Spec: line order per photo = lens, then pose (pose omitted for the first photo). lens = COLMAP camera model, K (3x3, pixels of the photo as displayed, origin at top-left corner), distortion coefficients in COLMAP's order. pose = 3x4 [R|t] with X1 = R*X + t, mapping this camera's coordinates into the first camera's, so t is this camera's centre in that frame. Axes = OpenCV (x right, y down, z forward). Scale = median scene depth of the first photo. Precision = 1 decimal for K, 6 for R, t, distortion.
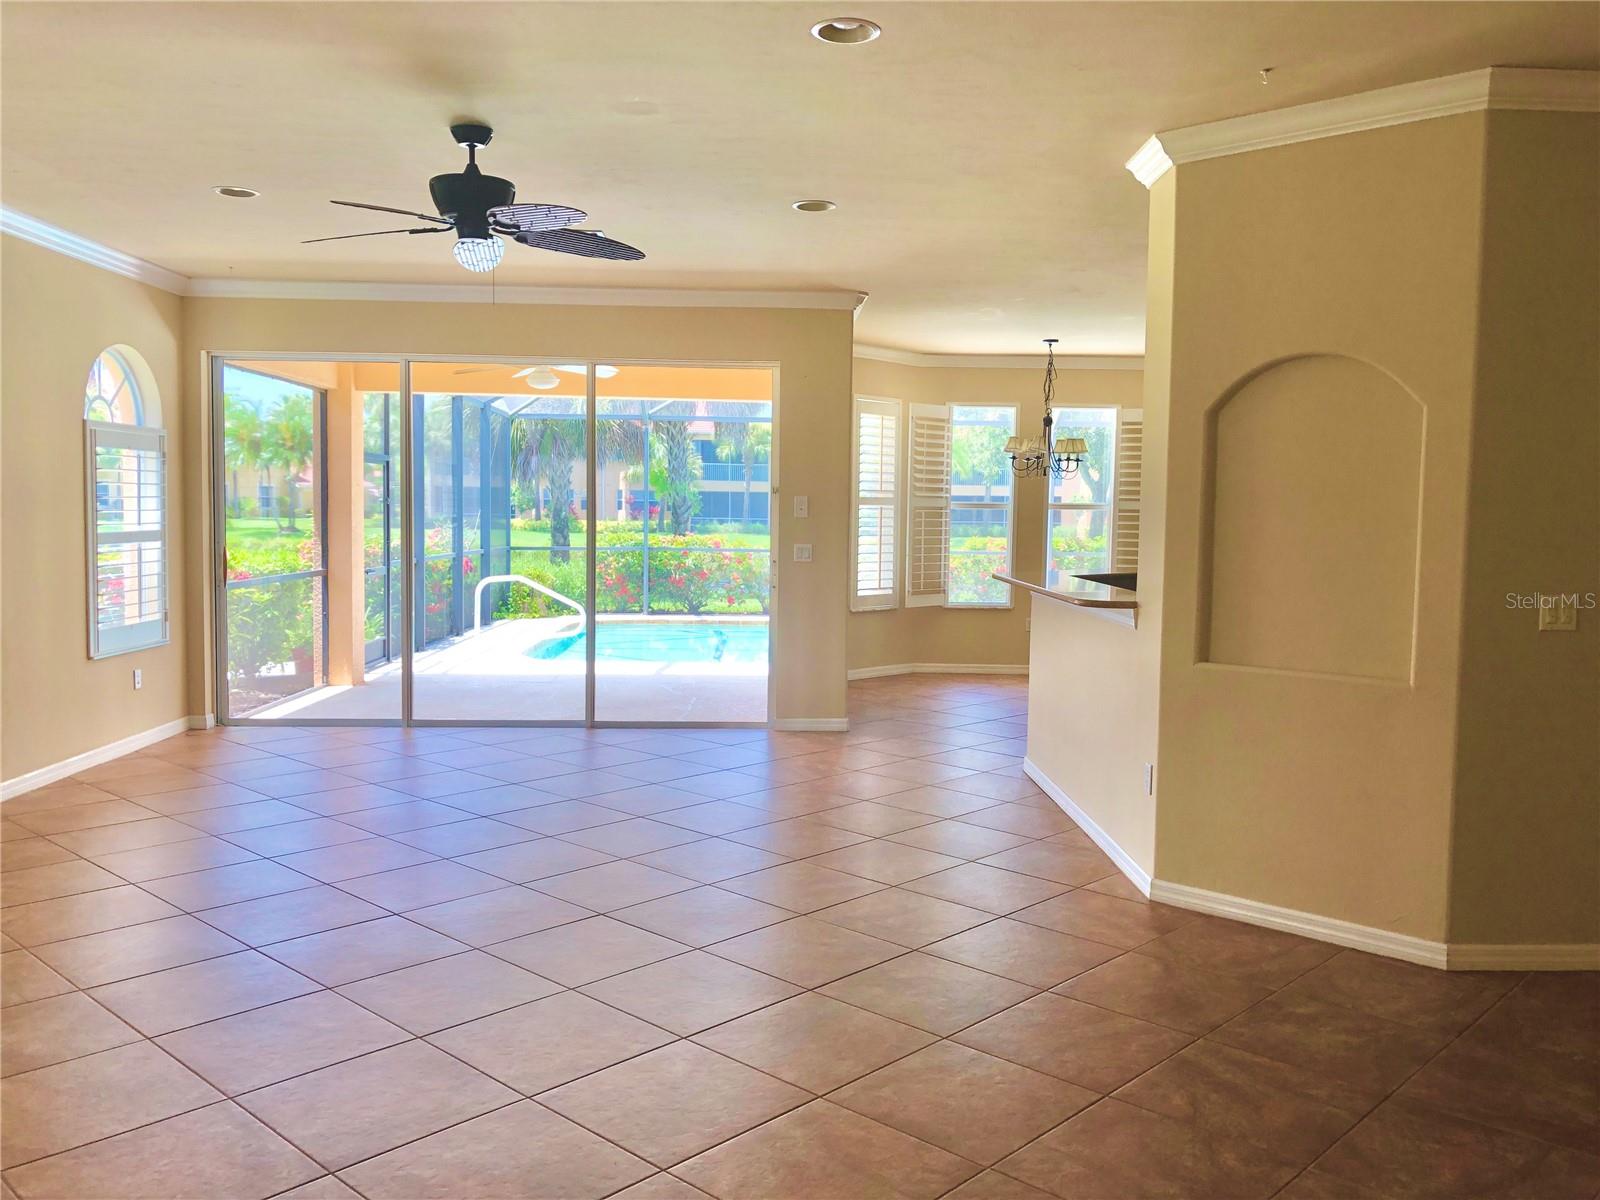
lens RADIAL K [[1293.8, 0, 805.9], [0, 1293.8, 601.4], [0, 0, 1]] dist [0.066160, -0.005644]
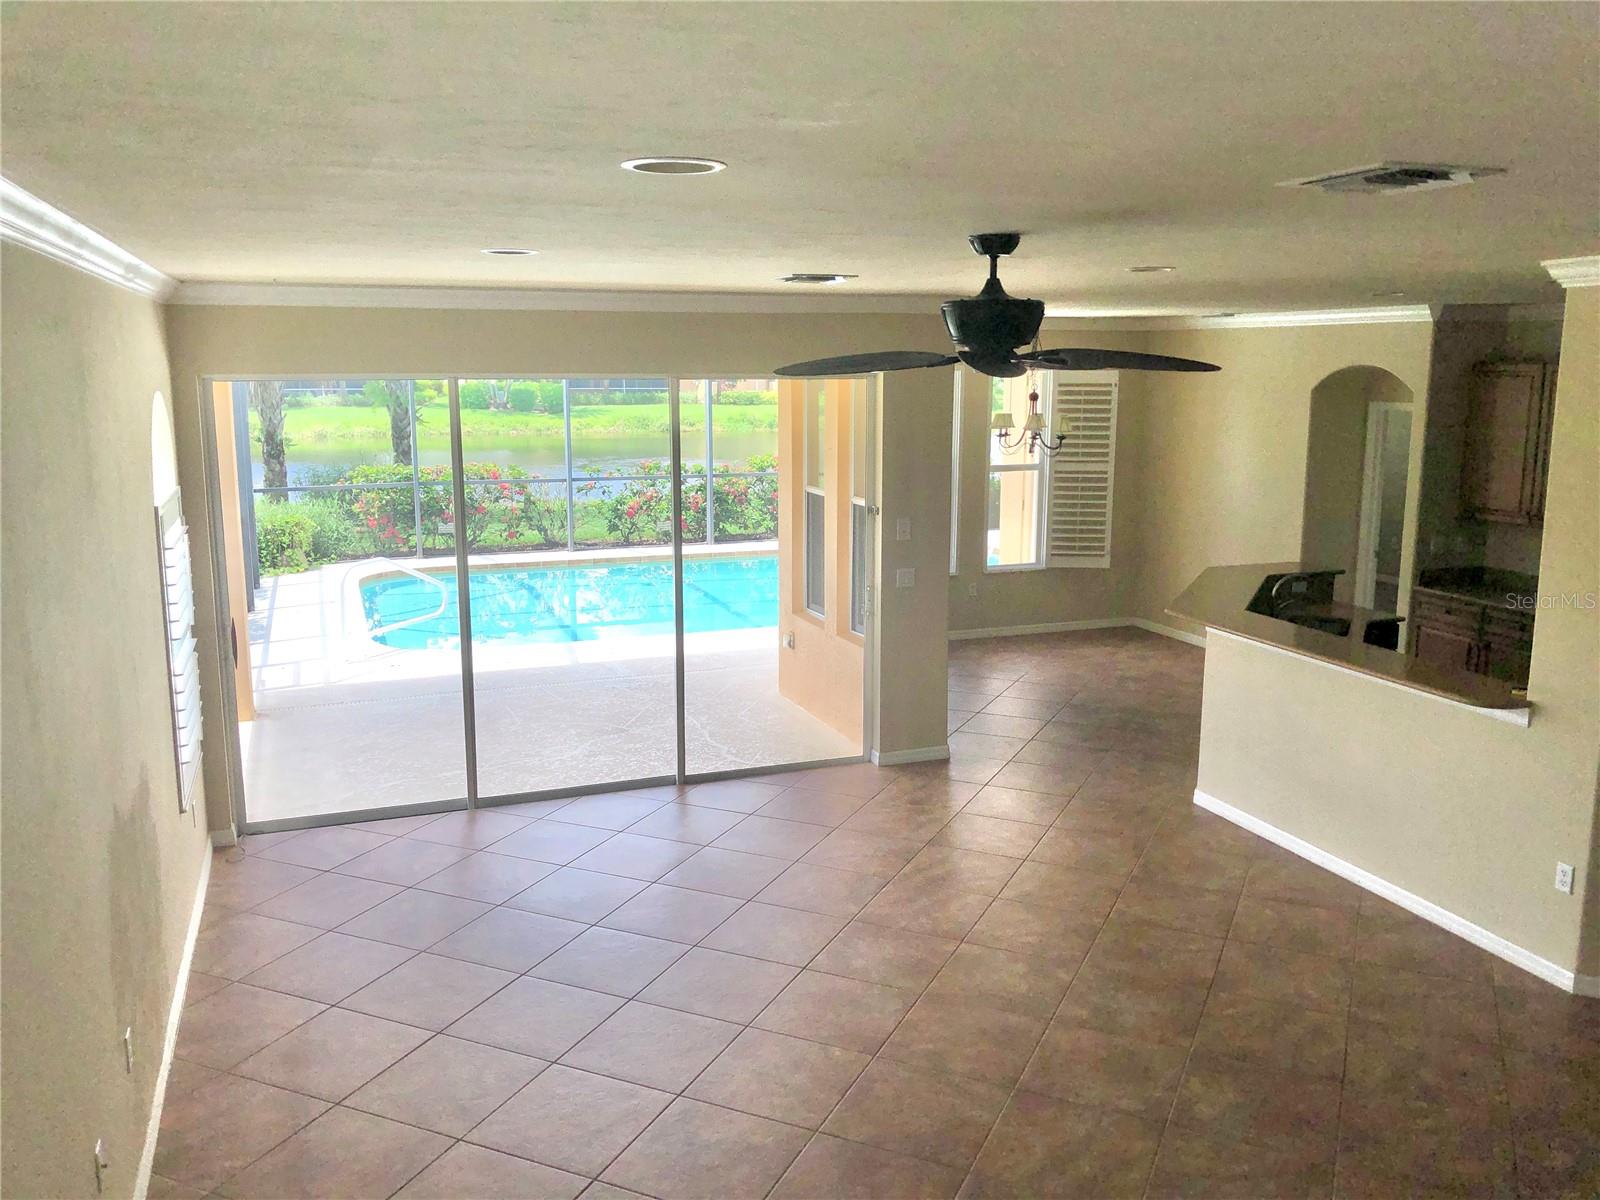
lens RADIAL K [[1293.8, 0, 805.9], [0, 1293.8, 601.4], [0, 0, 1]] dist [0.066160, -0.005644]
pose [[0.945394, -0.074115, 0.317392, -0.293925], [0.037110, 0.991947, 0.121096, -0.108397], [-0.323811, -0.102705, 0.940531, 0.112675]]
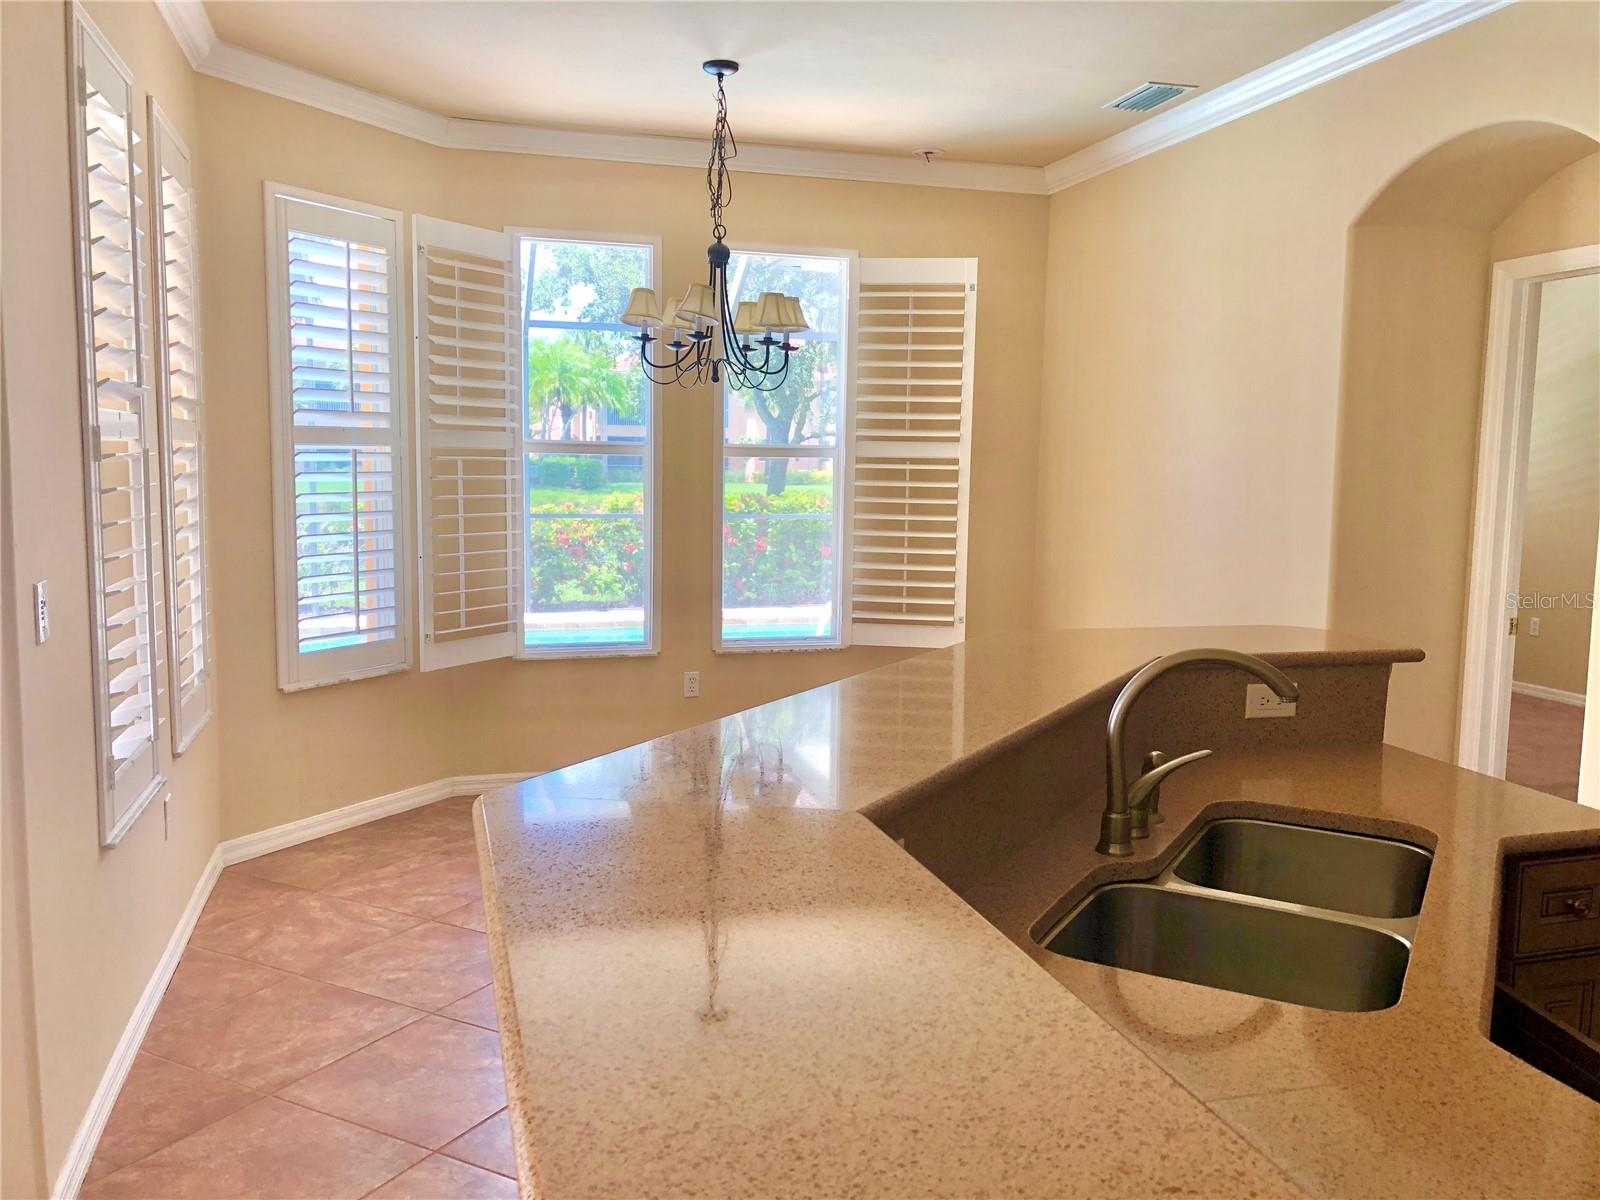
lens RADIAL K [[1293.8, 0, 805.9], [0, 1293.8, 601.4], [0, 0, 1]] dist [0.066160, -0.005644]
pose [[0.967900, -0.027649, 0.249808, 0.099146], [0.016486, 0.998774, 0.046671, -0.040830], [-0.250793, -0.041054, 0.967170, 0.548743]]
